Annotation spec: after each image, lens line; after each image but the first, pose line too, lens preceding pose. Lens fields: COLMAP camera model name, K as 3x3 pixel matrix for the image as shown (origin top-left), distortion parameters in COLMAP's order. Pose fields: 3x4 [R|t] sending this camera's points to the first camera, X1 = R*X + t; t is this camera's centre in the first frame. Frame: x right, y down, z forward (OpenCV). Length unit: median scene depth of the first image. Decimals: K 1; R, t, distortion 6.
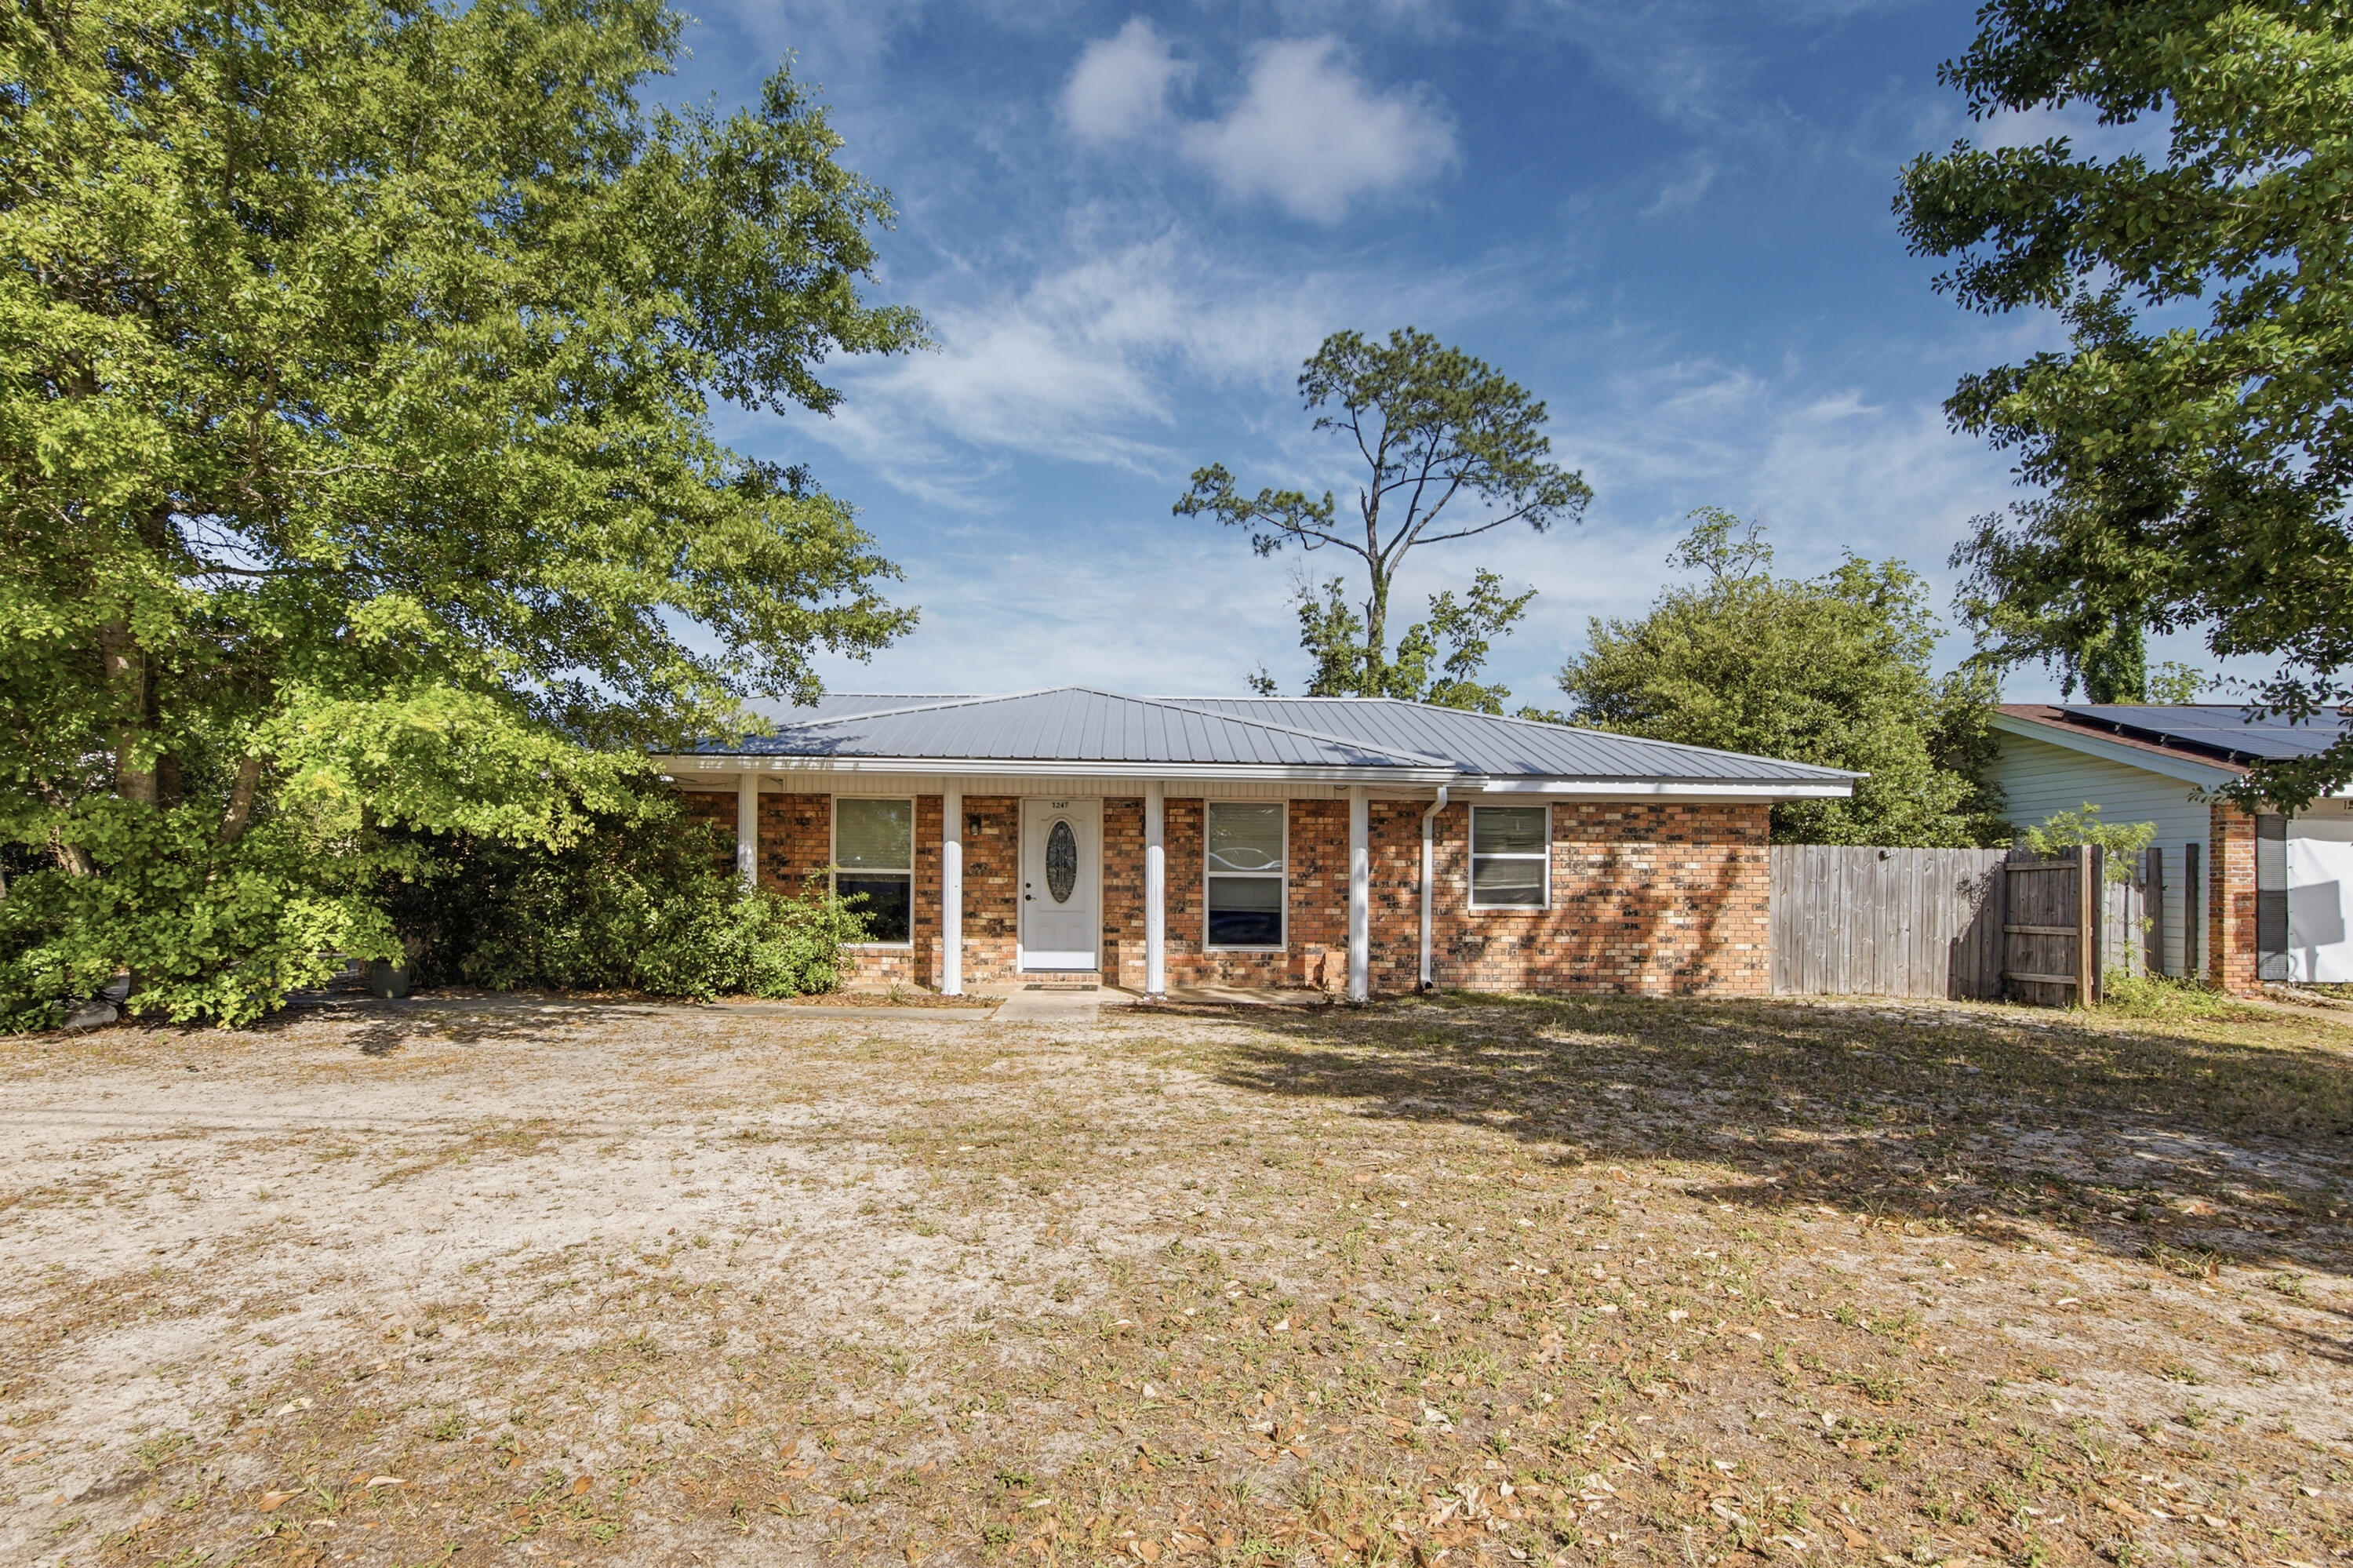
lens RADIAL K [[1057.0, 0, 1187.2], [0, 1057.0, 767.1], [0, 0, 1]] dist [-0.014217, 0.006575]
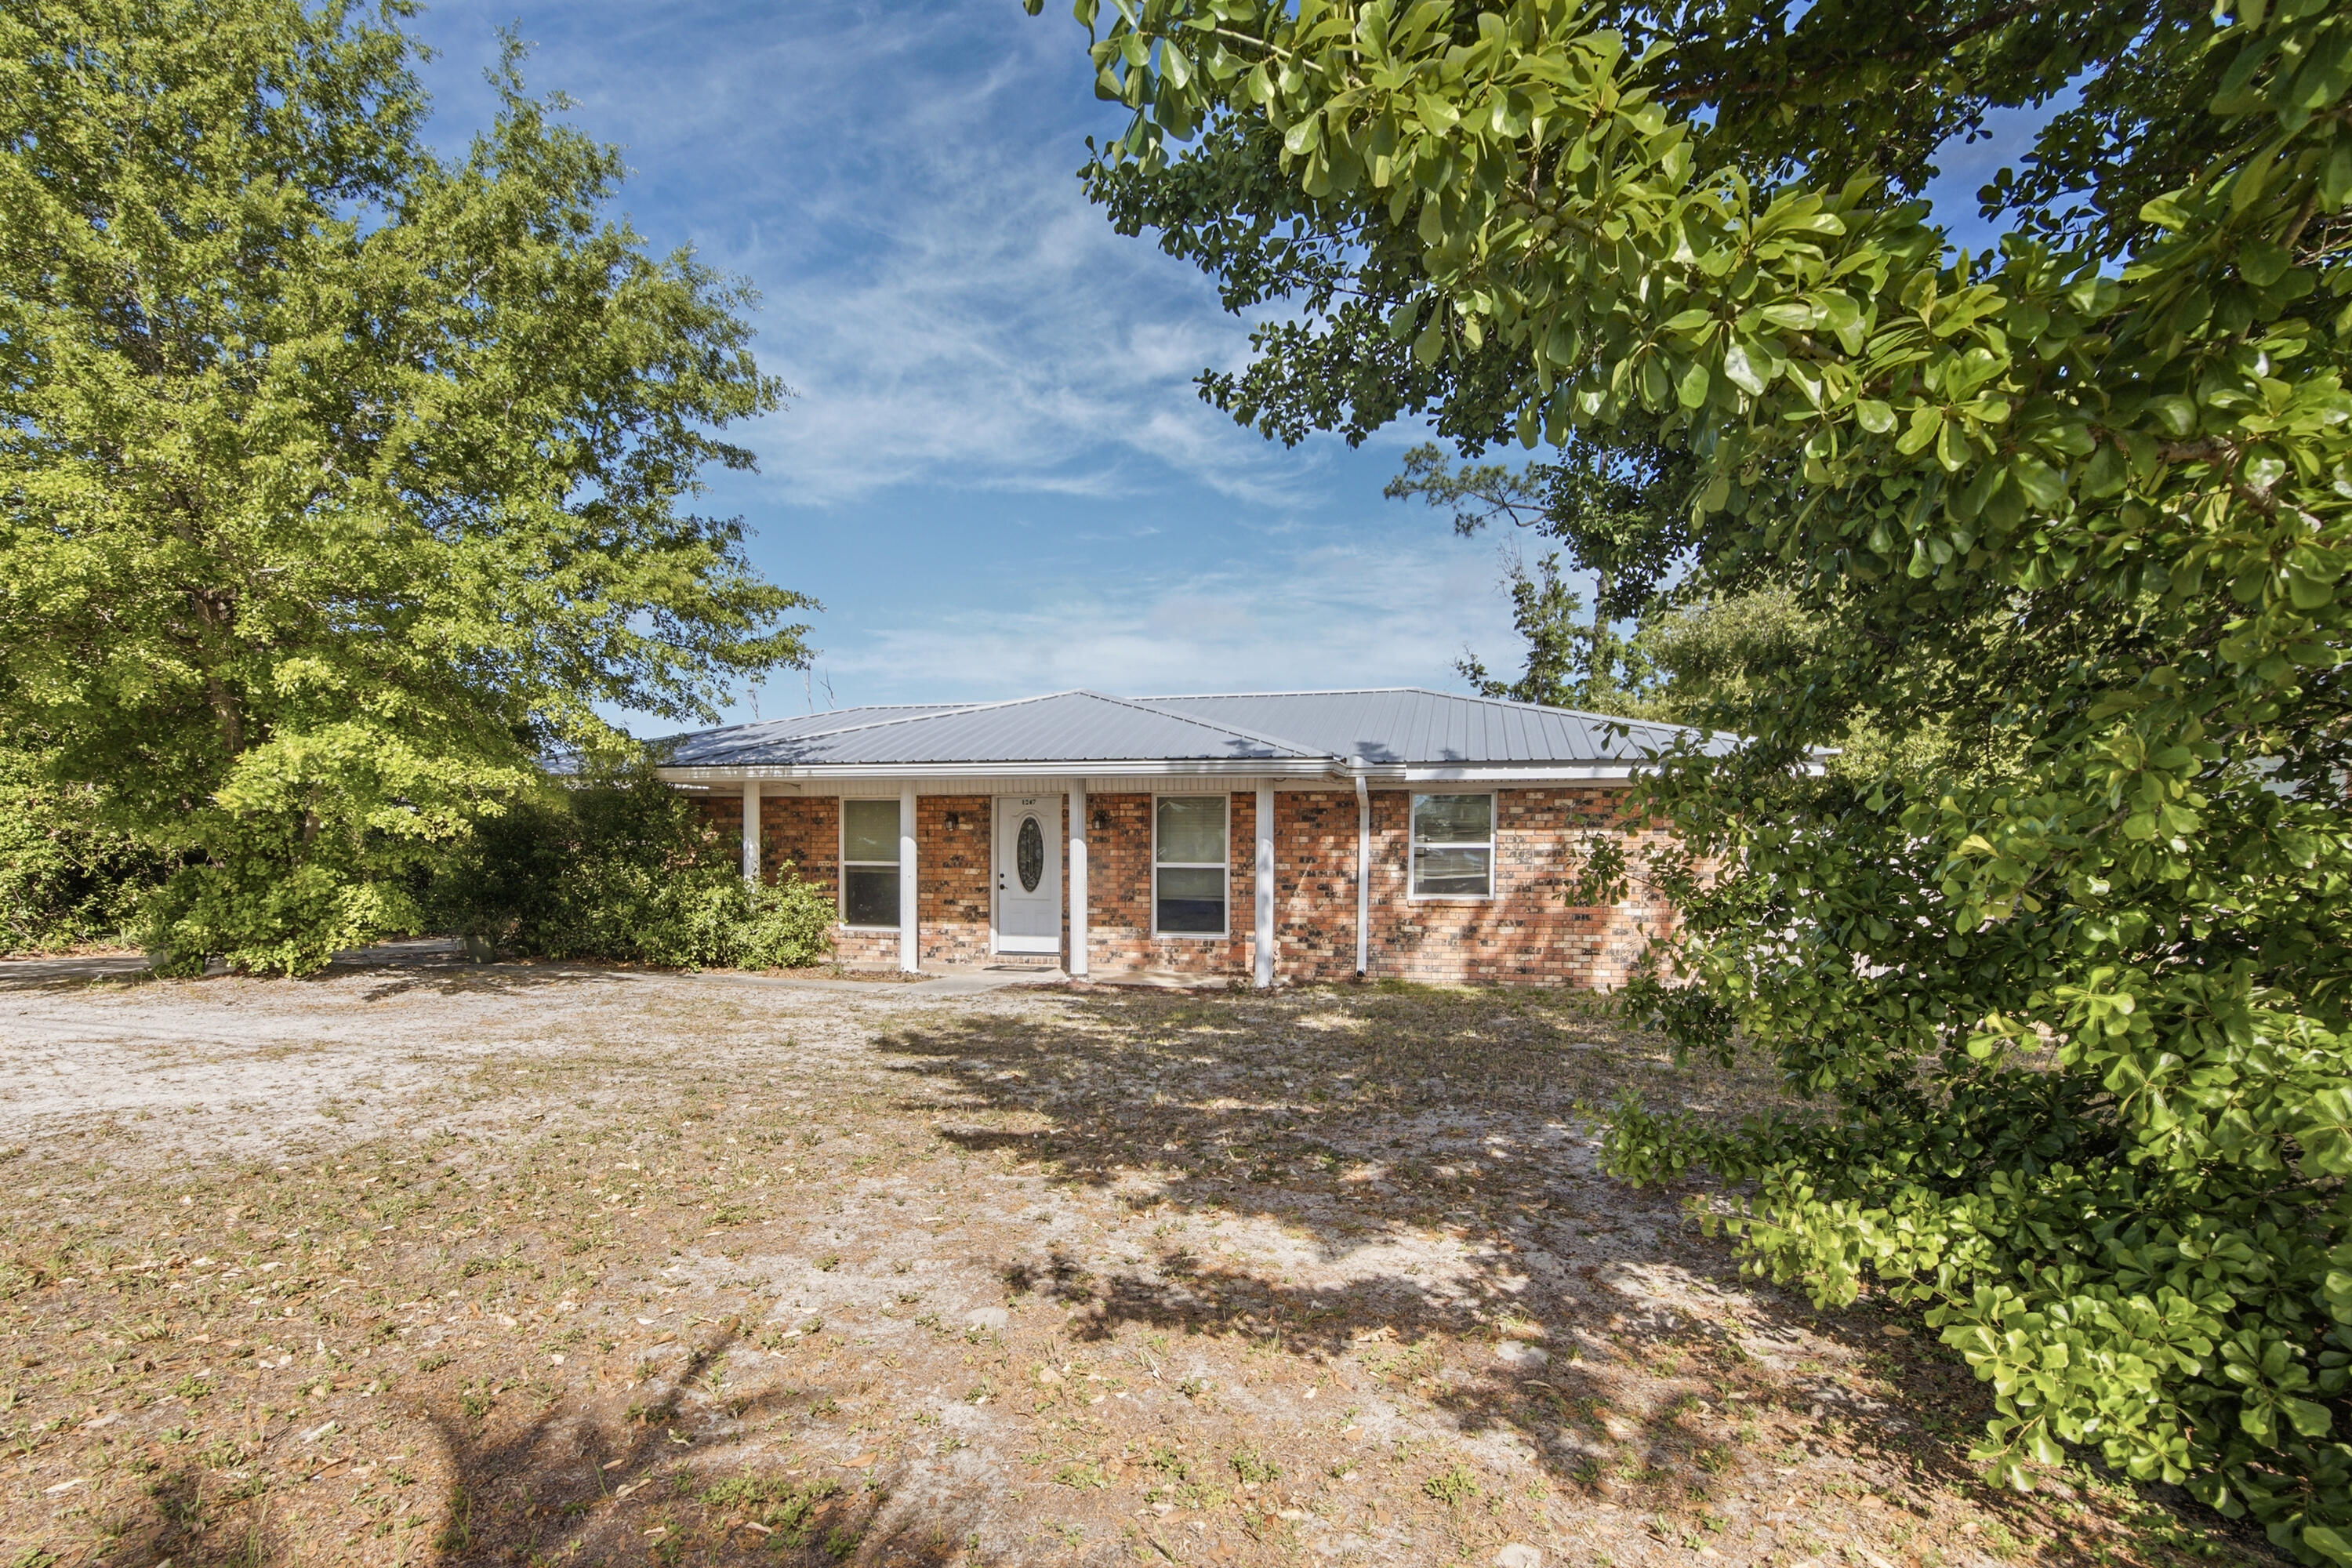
lens RADIAL K [[1056.5, 0, 1177.2], [0, 1056.5, 806.2], [0, 0, 1]] dist [-0.014217, 0.006575]
pose [[0.966252, -0.018551, -0.256930, 0.314991], [0.029220, 0.998859, 0.037768, 0.003805], [0.255936, -0.044000, 0.965692, -0.008919]]
